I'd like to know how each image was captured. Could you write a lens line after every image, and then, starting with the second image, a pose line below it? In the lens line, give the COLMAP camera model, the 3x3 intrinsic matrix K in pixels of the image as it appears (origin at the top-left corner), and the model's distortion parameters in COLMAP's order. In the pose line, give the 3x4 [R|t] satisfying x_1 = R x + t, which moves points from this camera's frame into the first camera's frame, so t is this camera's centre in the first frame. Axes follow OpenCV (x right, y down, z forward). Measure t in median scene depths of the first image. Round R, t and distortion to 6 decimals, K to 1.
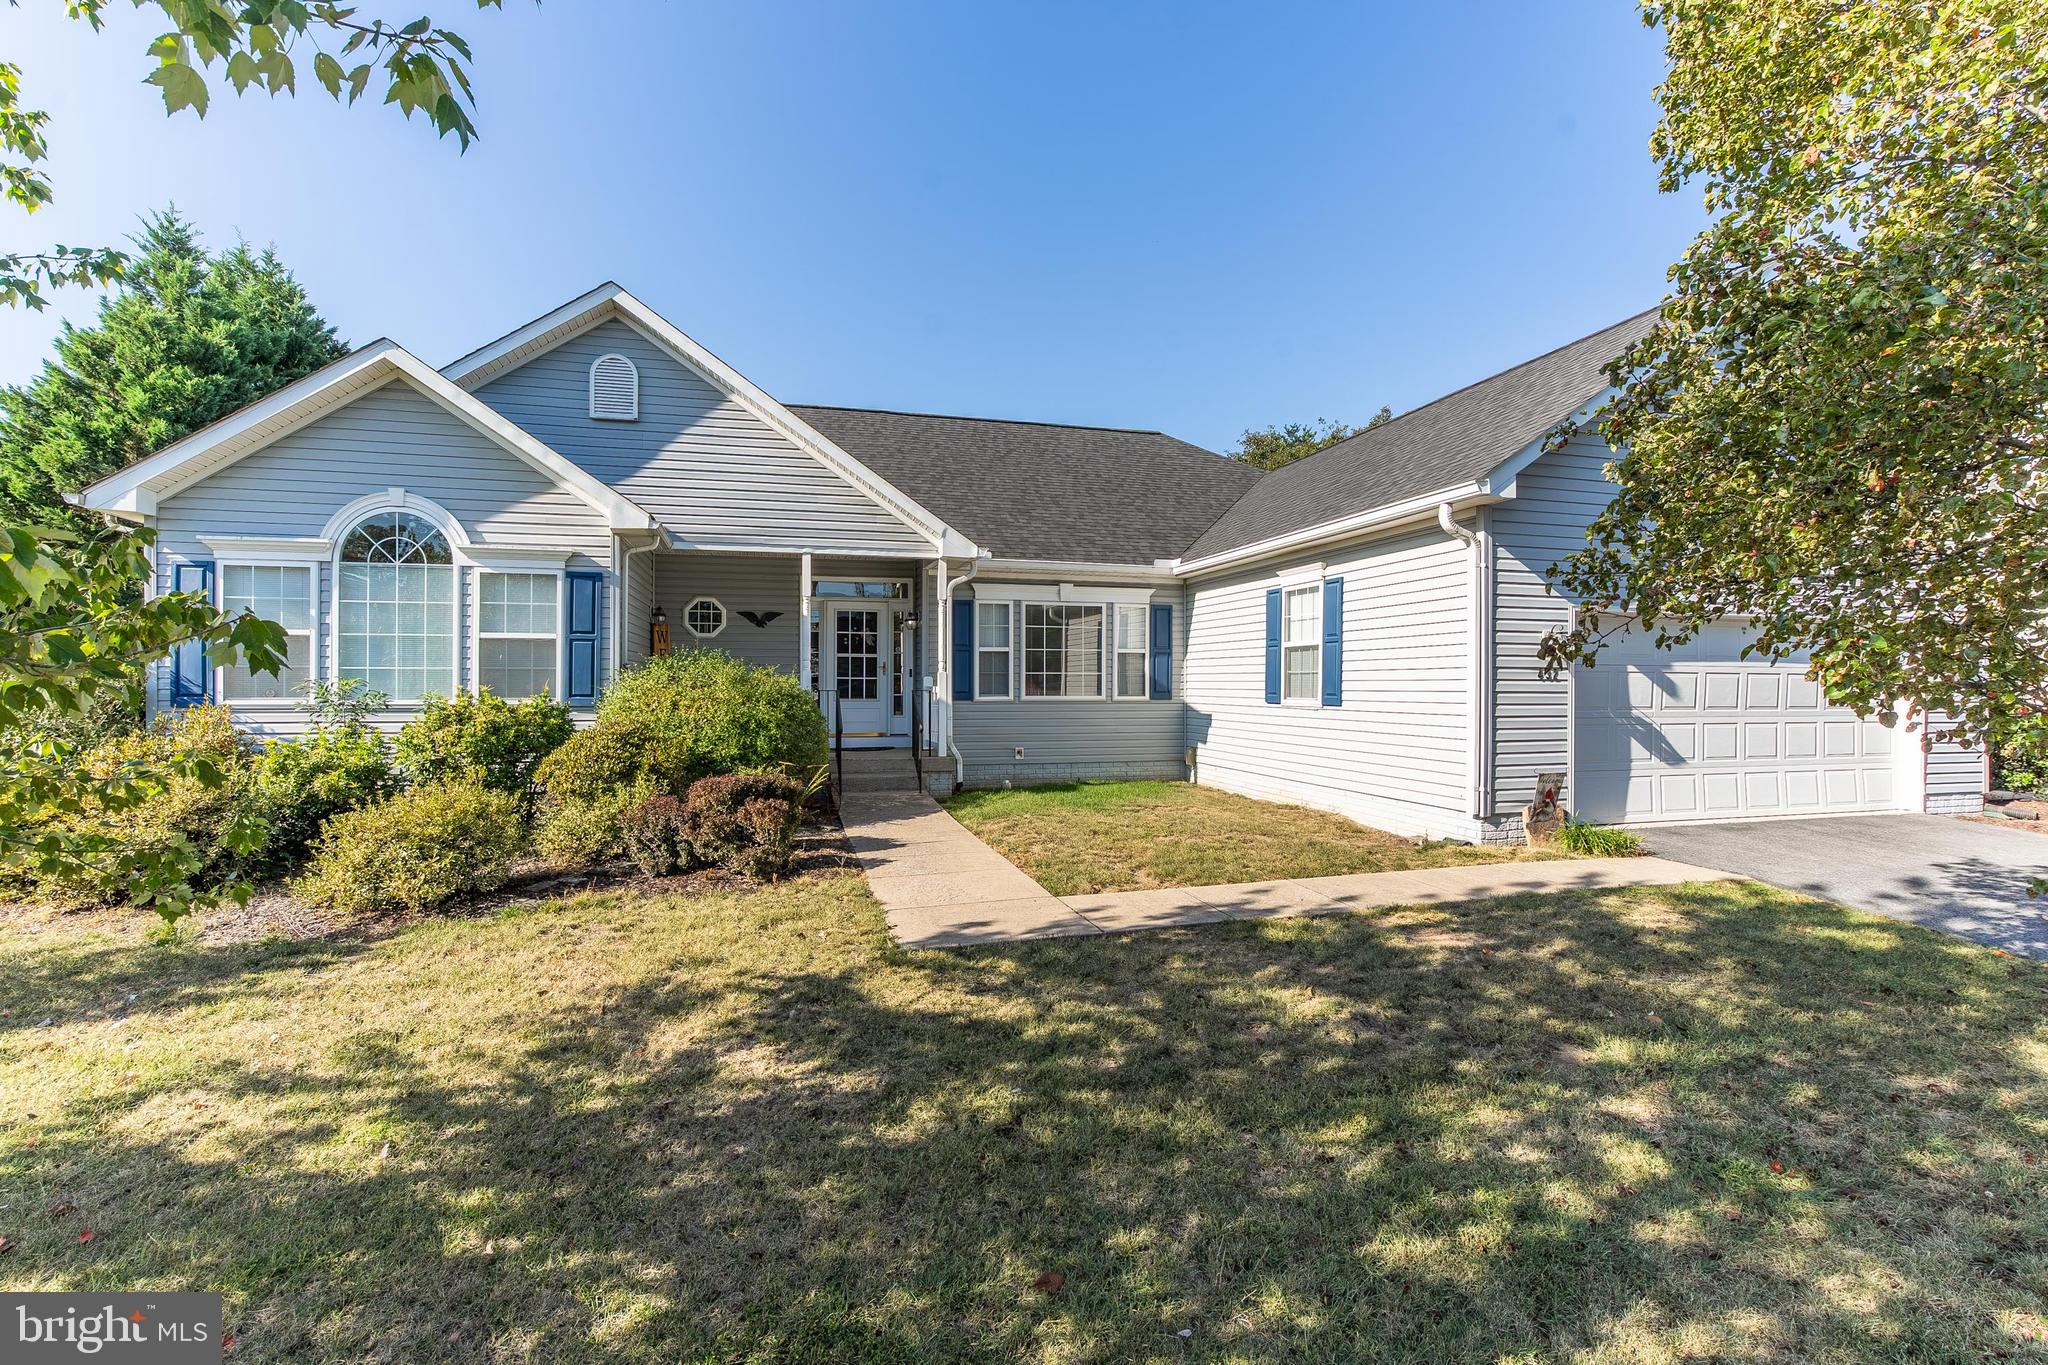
lens RADIAL K [[937.2, 0, 997.3], [0, 937.2, 675.9], [0, 0, 1]] dist [-0.032176, 0.011660]
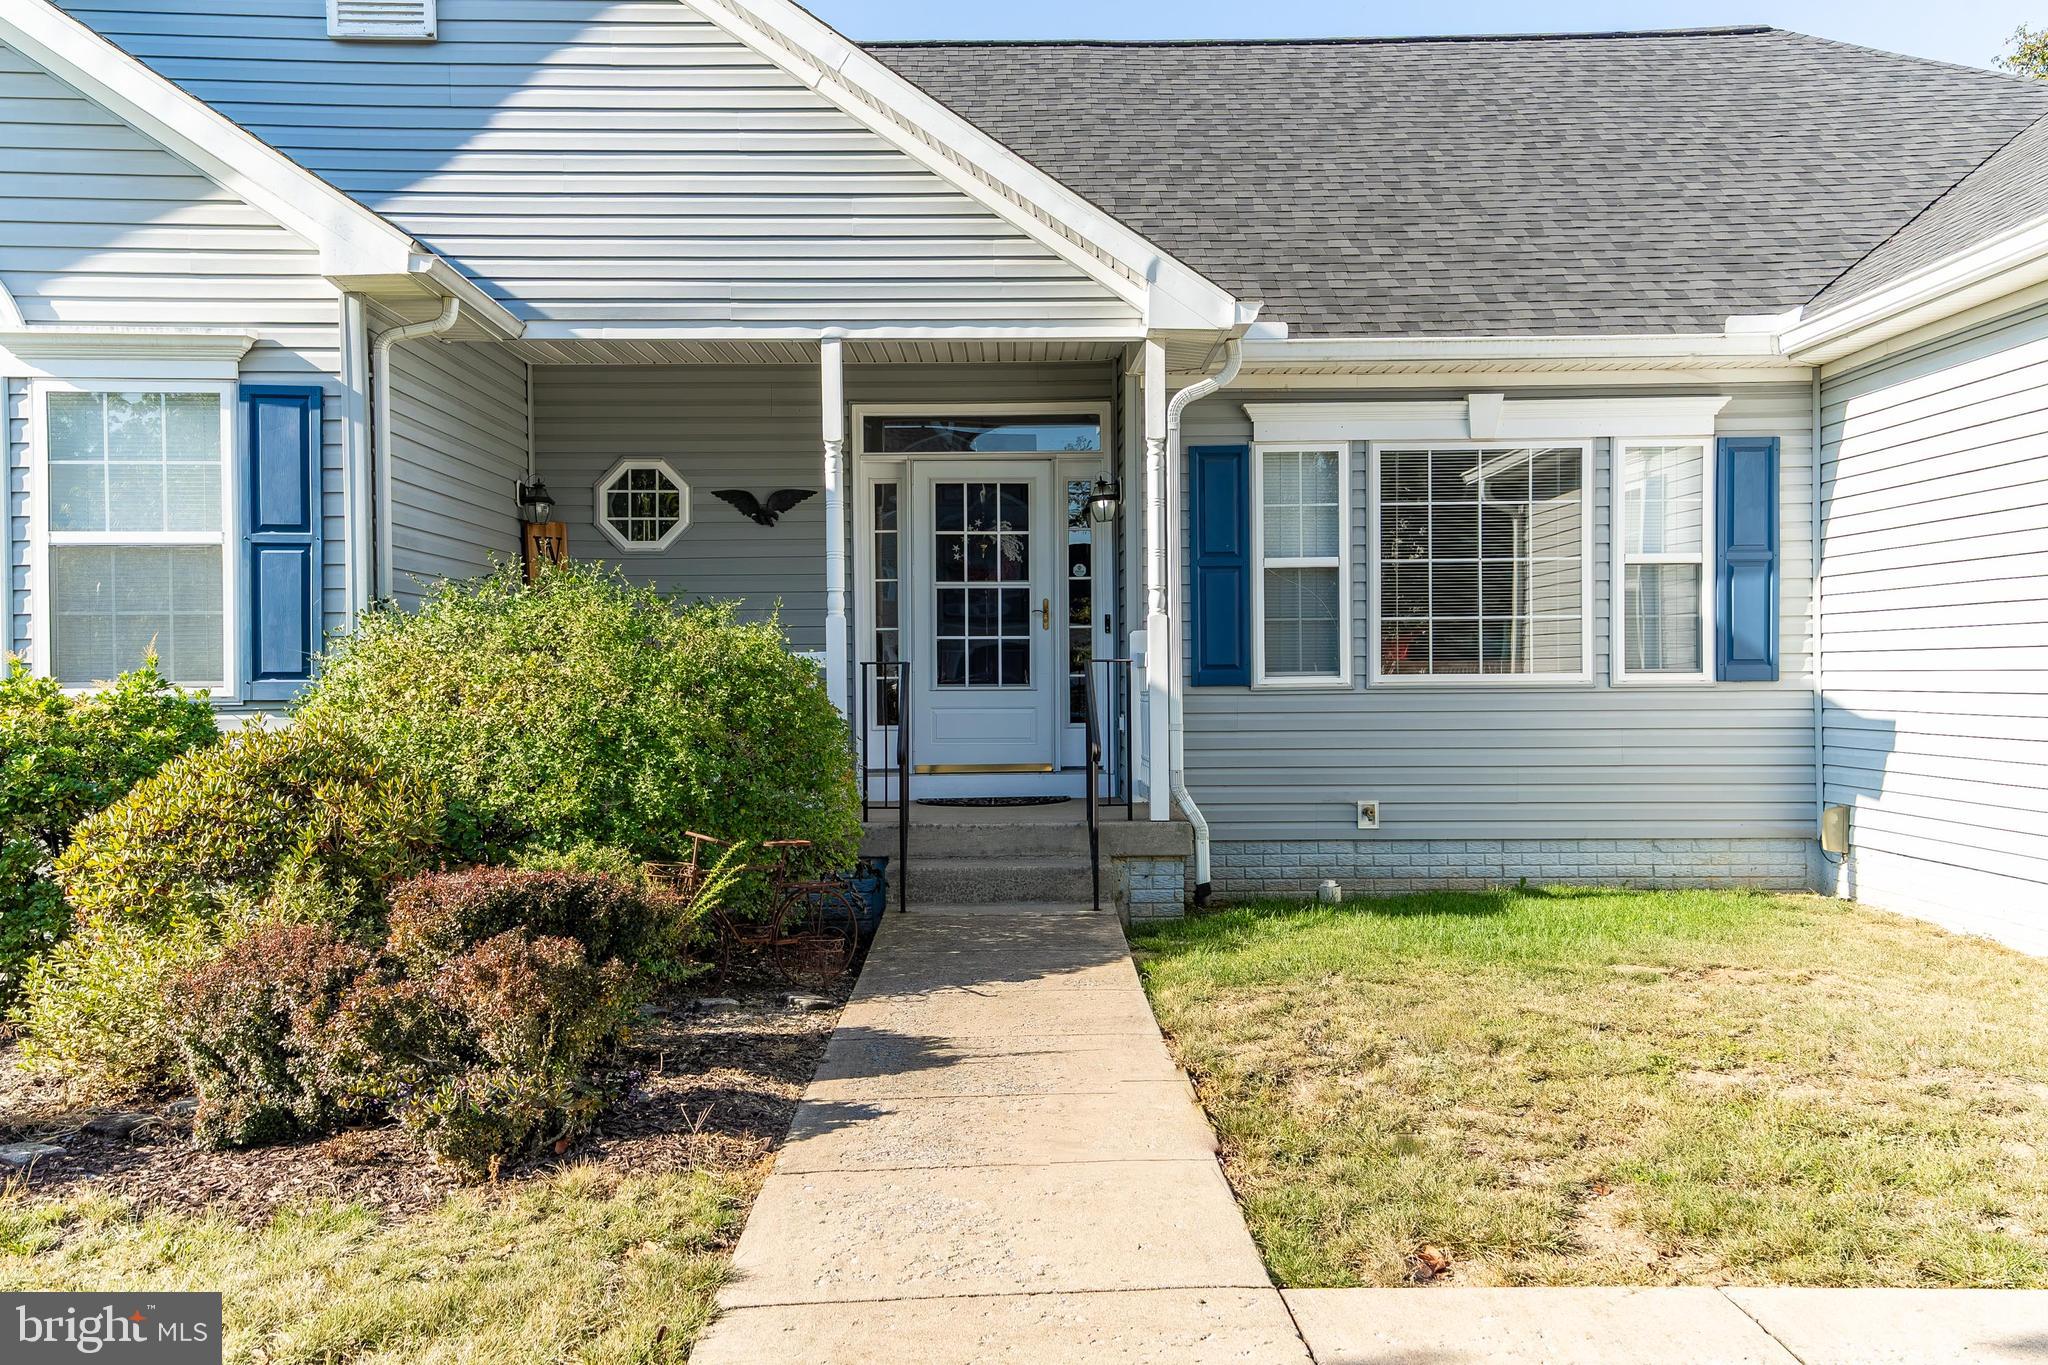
lens RADIAL K [[1812.9, 0, 994.1], [0, 1812.9, 676.4], [0, 0, 1]] dist [0.122348, -0.003822]
pose [[0.971377, -0.010396, -0.237314, 0.071827], [0.012527, 0.999894, 0.007473, 0.018556], [0.237211, -0.010232, 0.971404, 0.243067]]
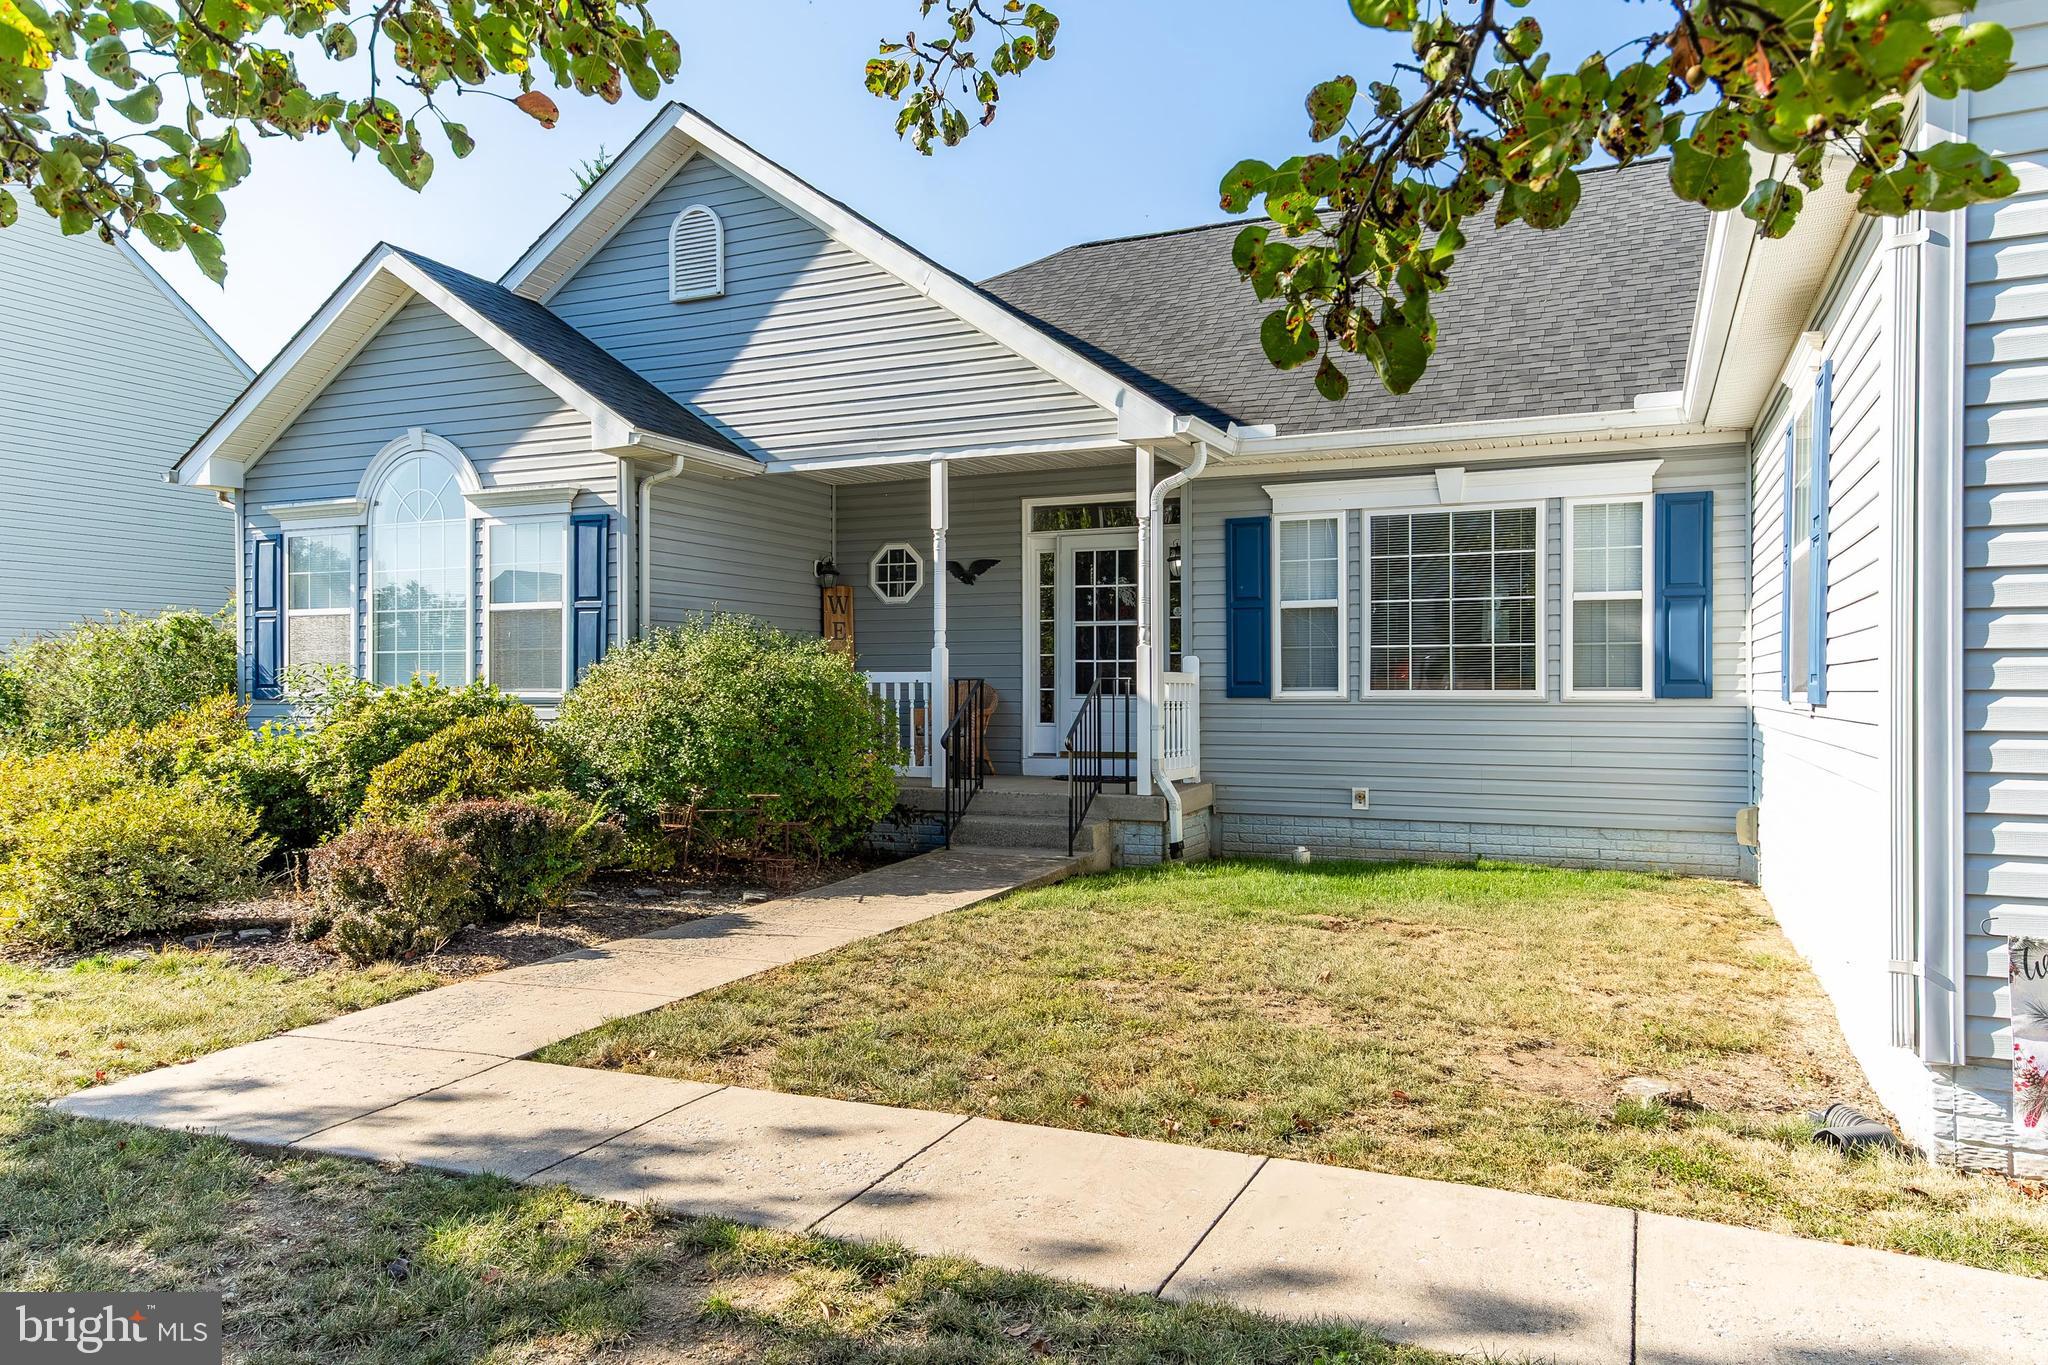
lens RADIAL K [[1352.6, 0, 998.8], [0, 1352.6, 676.0], [0, 0, 1]] dist [0.045489, -0.005718]
pose [[0.782147, -0.008166, -0.623040, 0.449559], [0.007969, 0.999963, -0.003101, 0.018770], [0.623043, -0.002539, 0.782184, 0.358129]]
